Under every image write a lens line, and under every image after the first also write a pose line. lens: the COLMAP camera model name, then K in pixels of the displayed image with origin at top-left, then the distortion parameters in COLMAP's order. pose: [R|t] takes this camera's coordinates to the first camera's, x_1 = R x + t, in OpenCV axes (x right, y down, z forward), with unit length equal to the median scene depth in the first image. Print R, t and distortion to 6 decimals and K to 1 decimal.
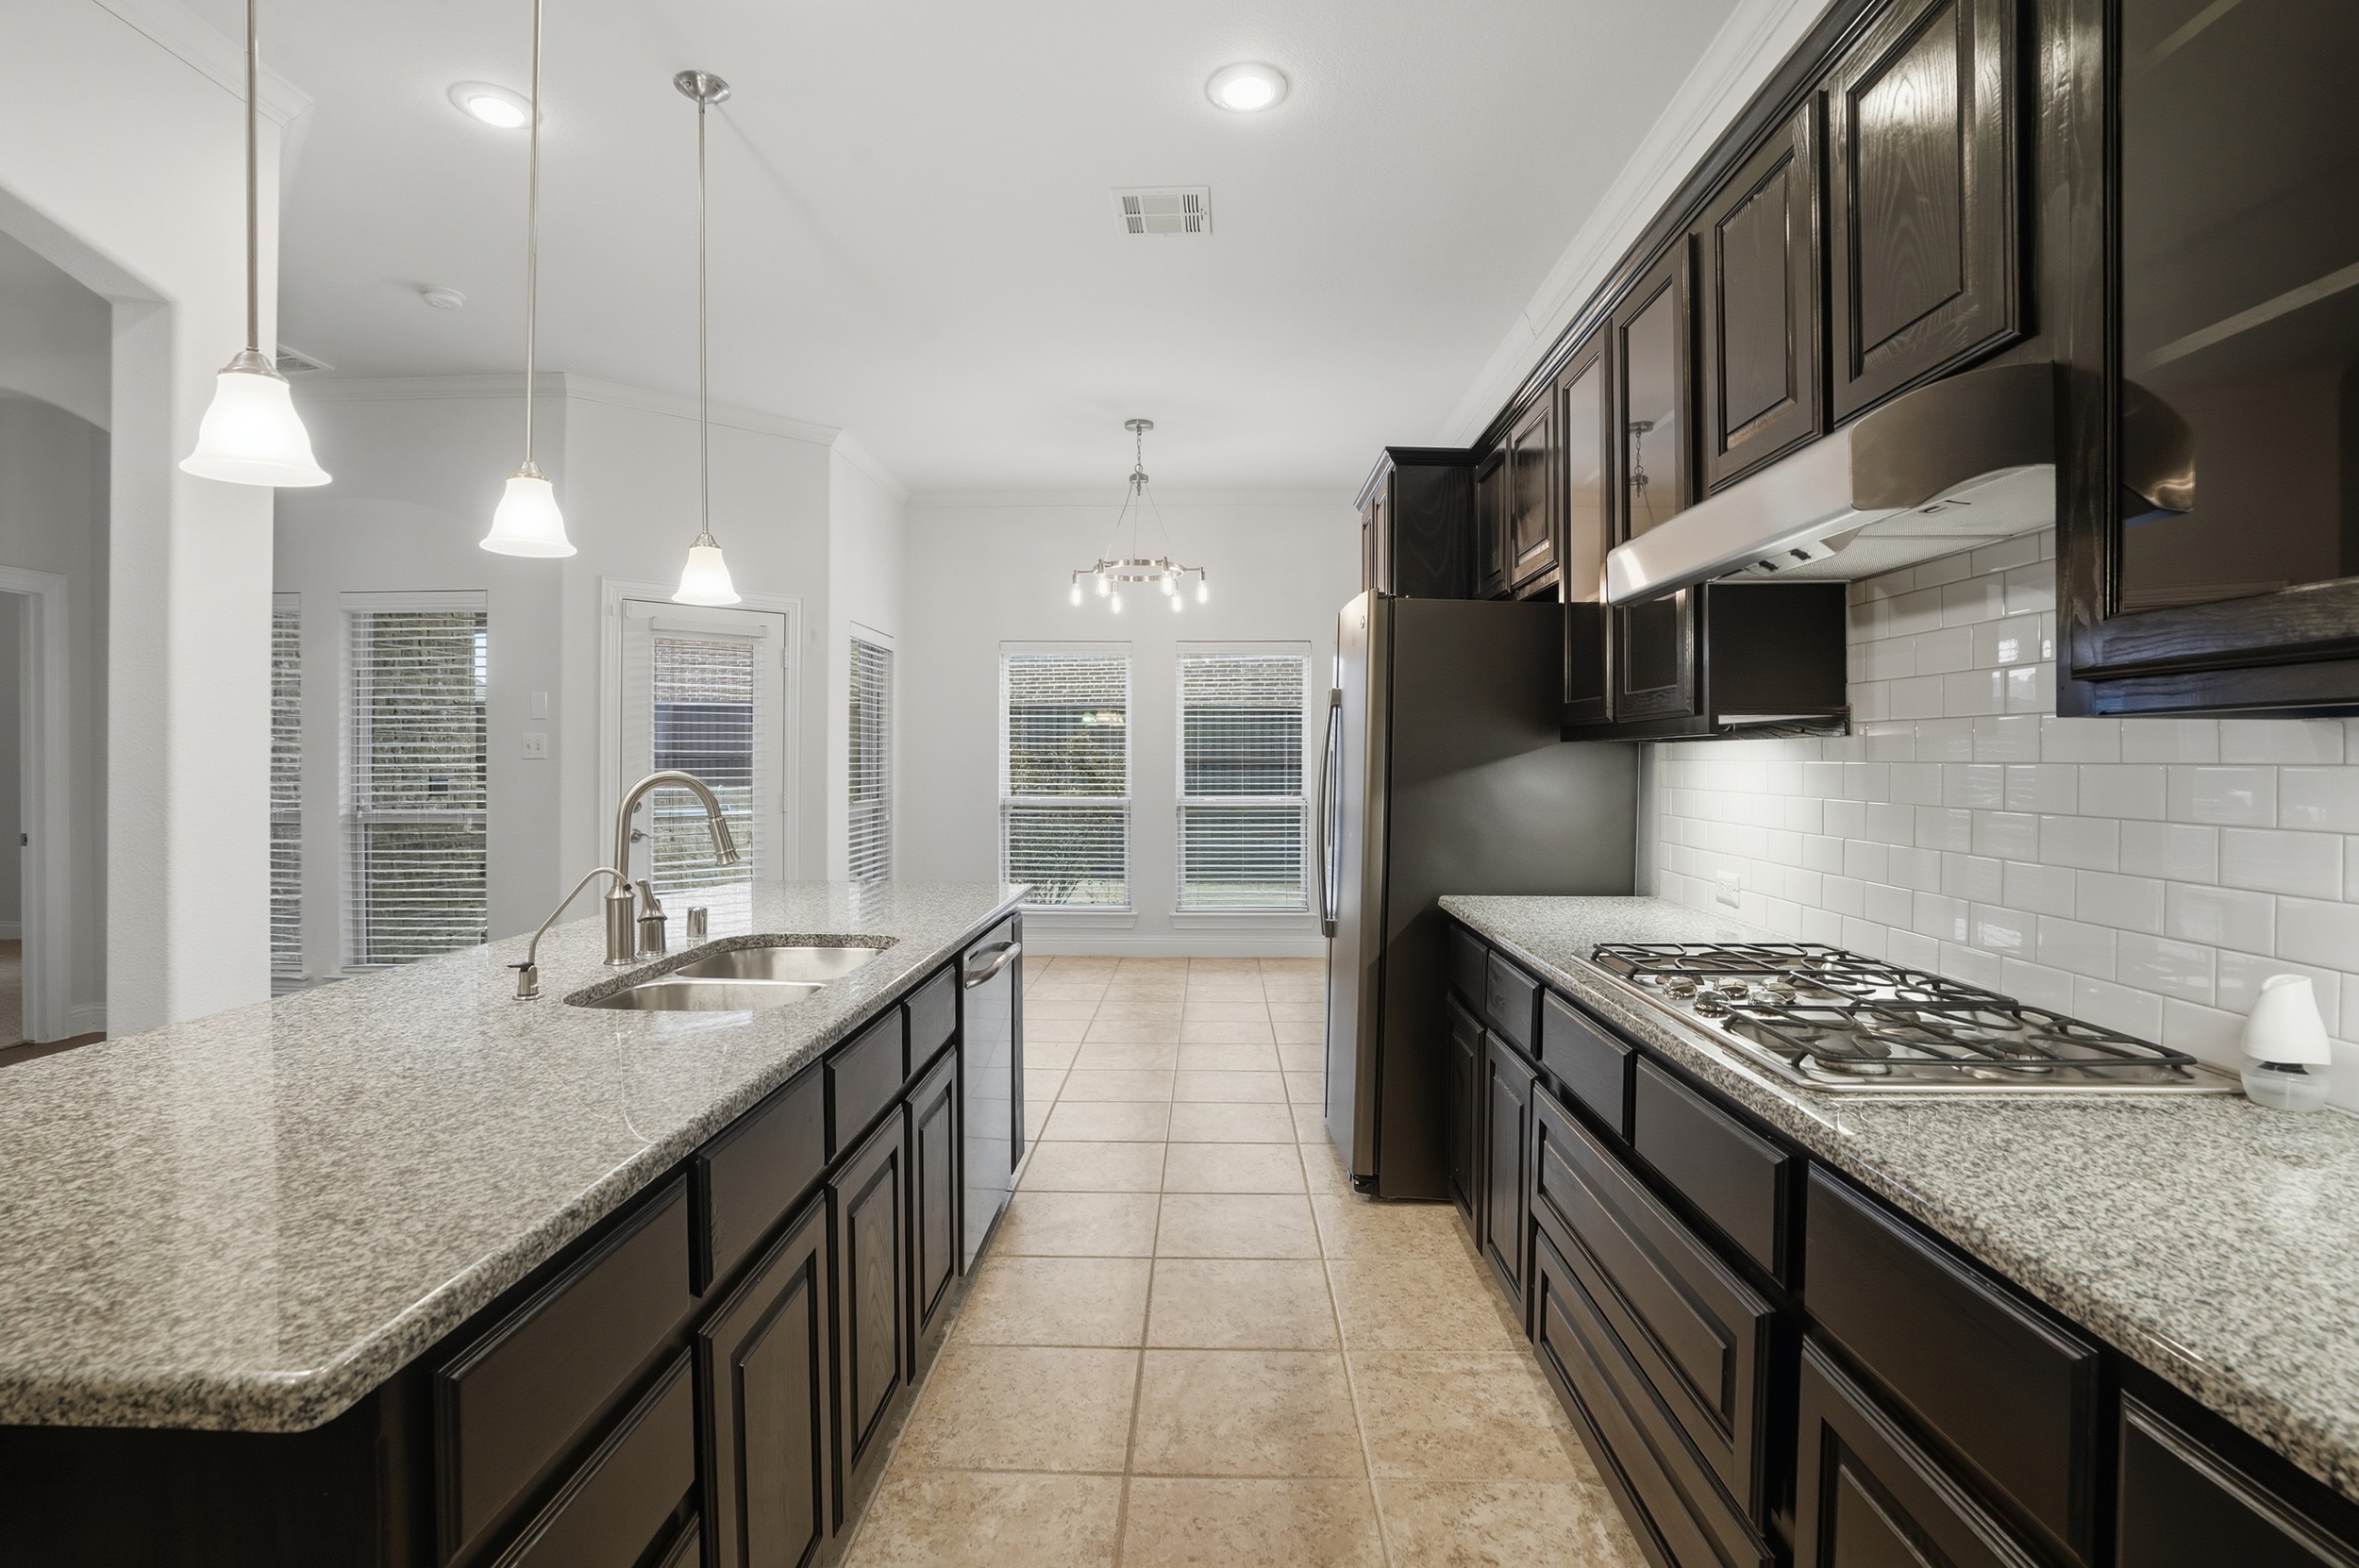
lens RADIAL K [[1098.3, 0, 1180.7], [0, 1098.3, 768.9], [0, 0, 1]] dist [-0.022529, 0.000010]
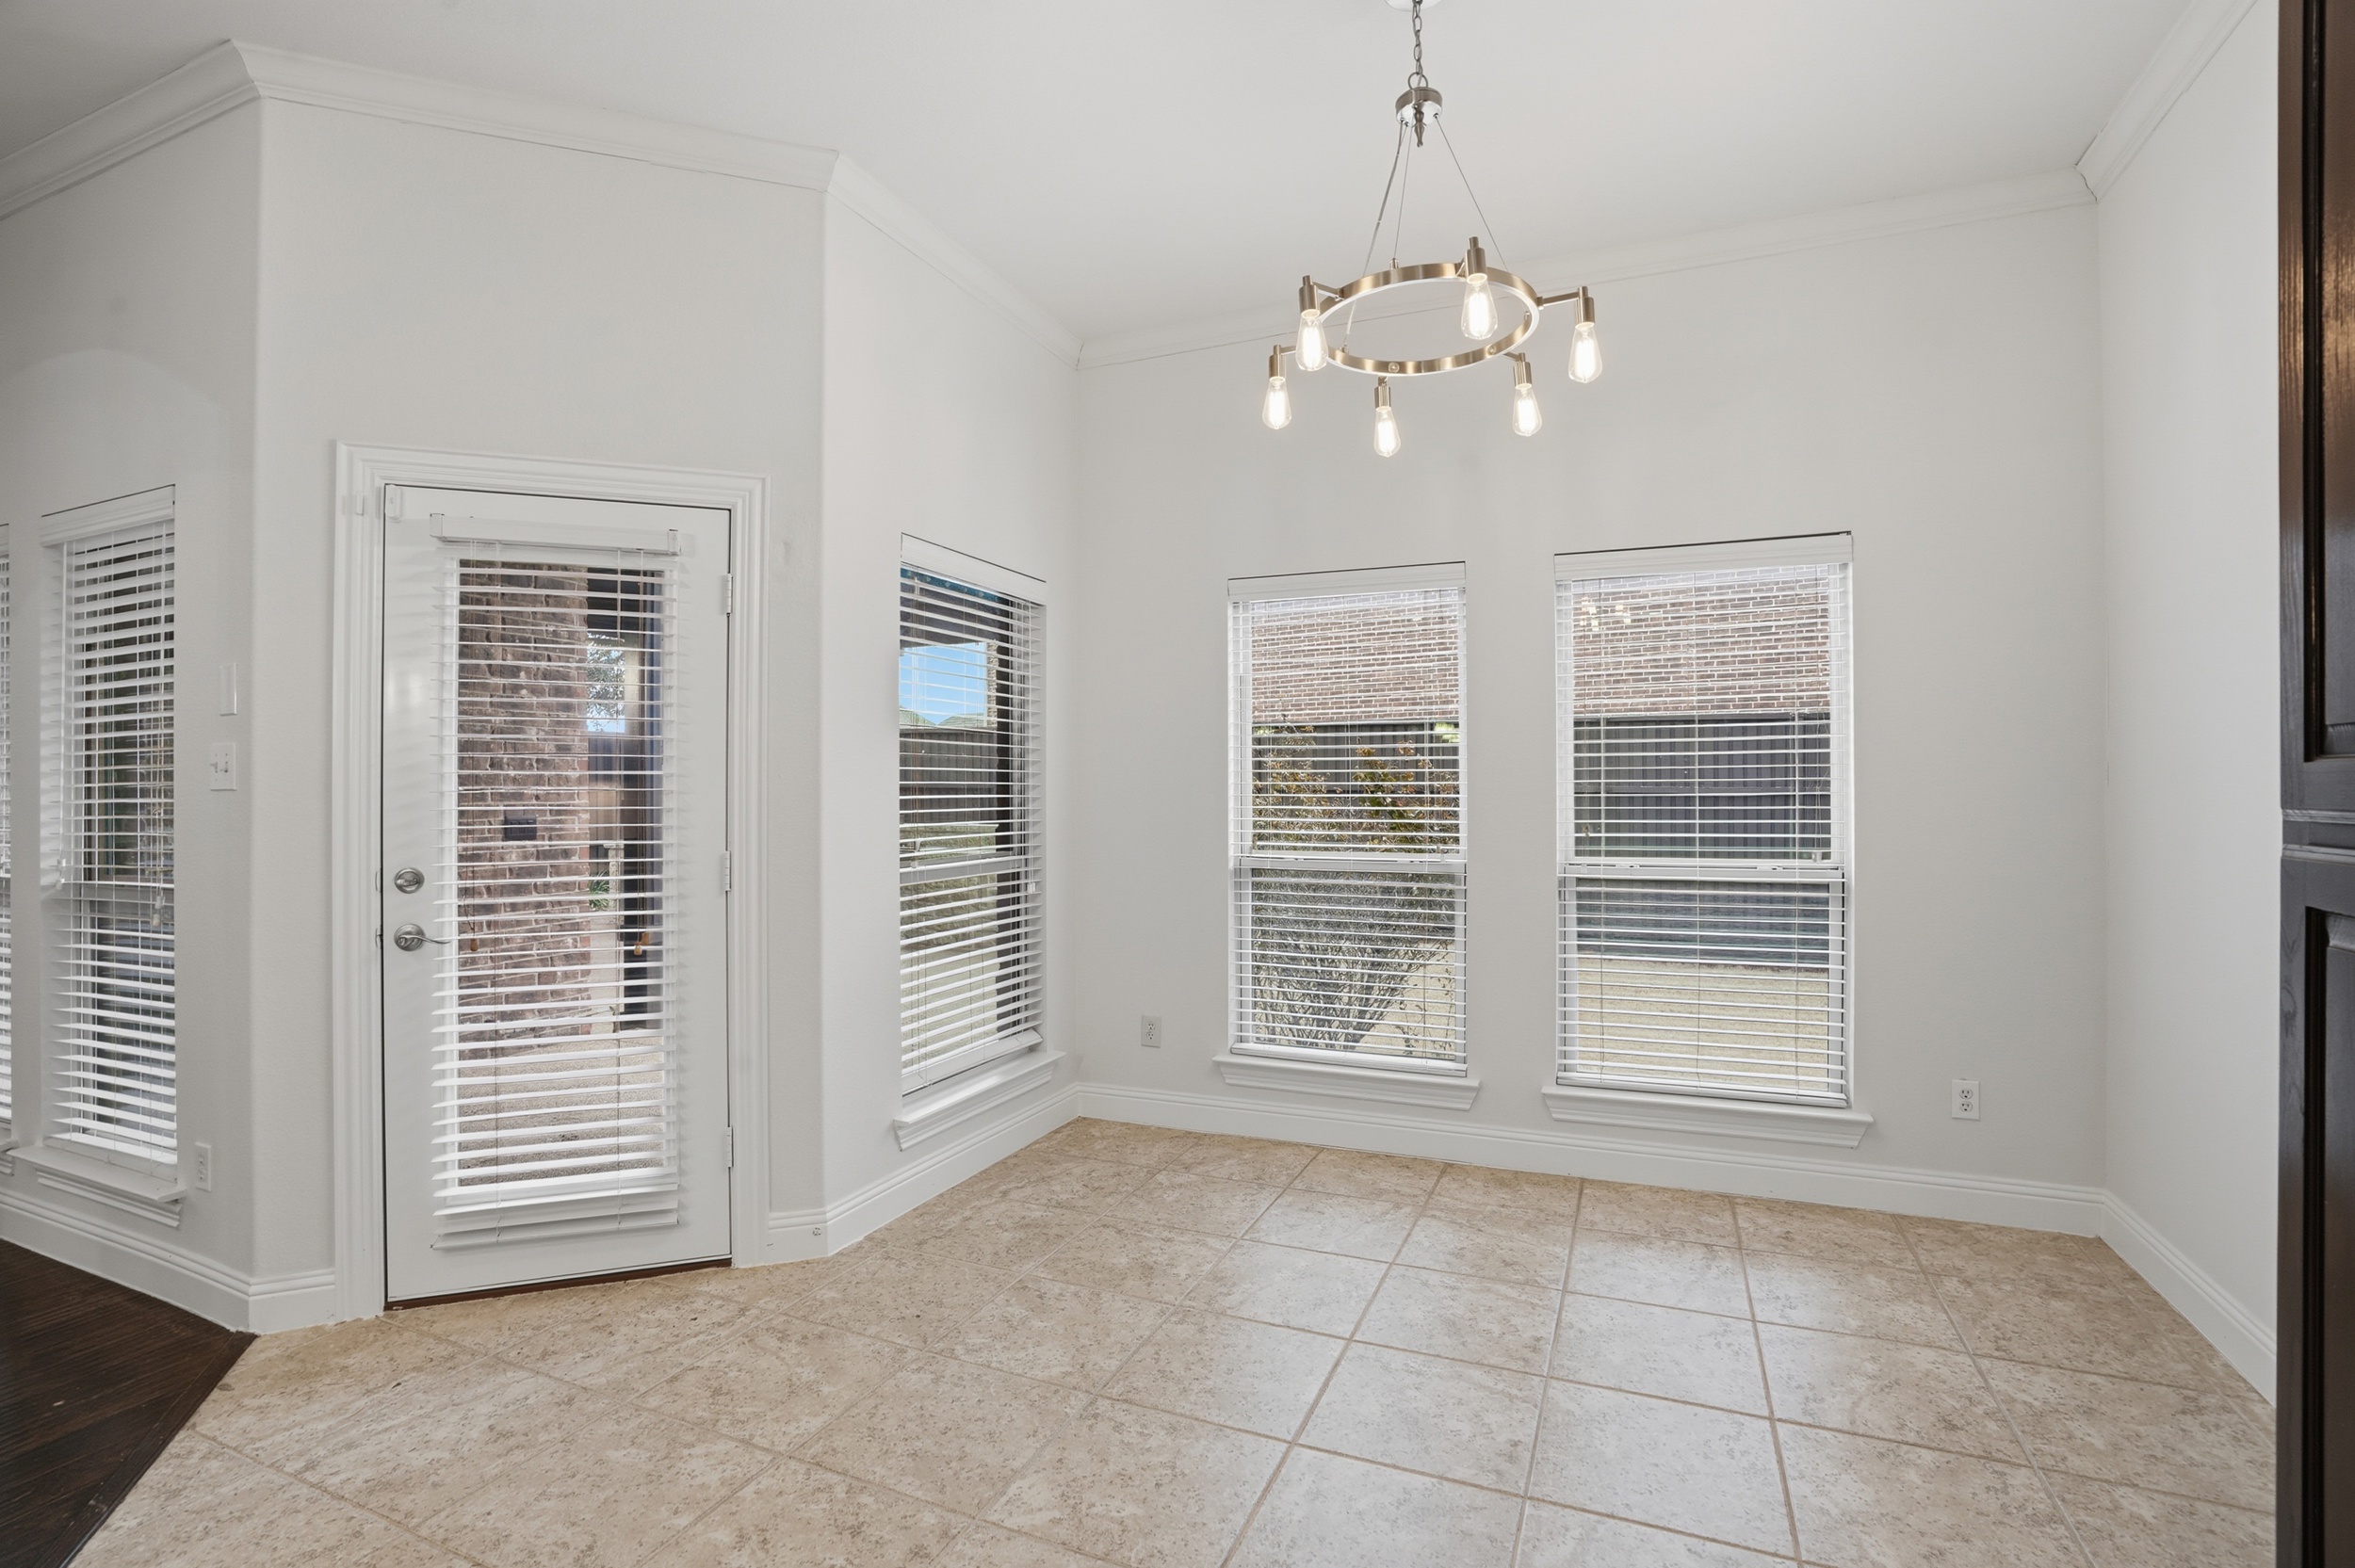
lens RADIAL K [[1096.3, 0, 1172.6], [0, 1096.3, 796.7], [0, 0, 1]] dist [-0.022529, 0.000010]
pose [[0.925966, -0.003587, -0.377590, 0.023776], [0.000791, 0.999971, -0.007560, -0.000001], [0.377607, 0.006701, 0.925942, 0.476103]]
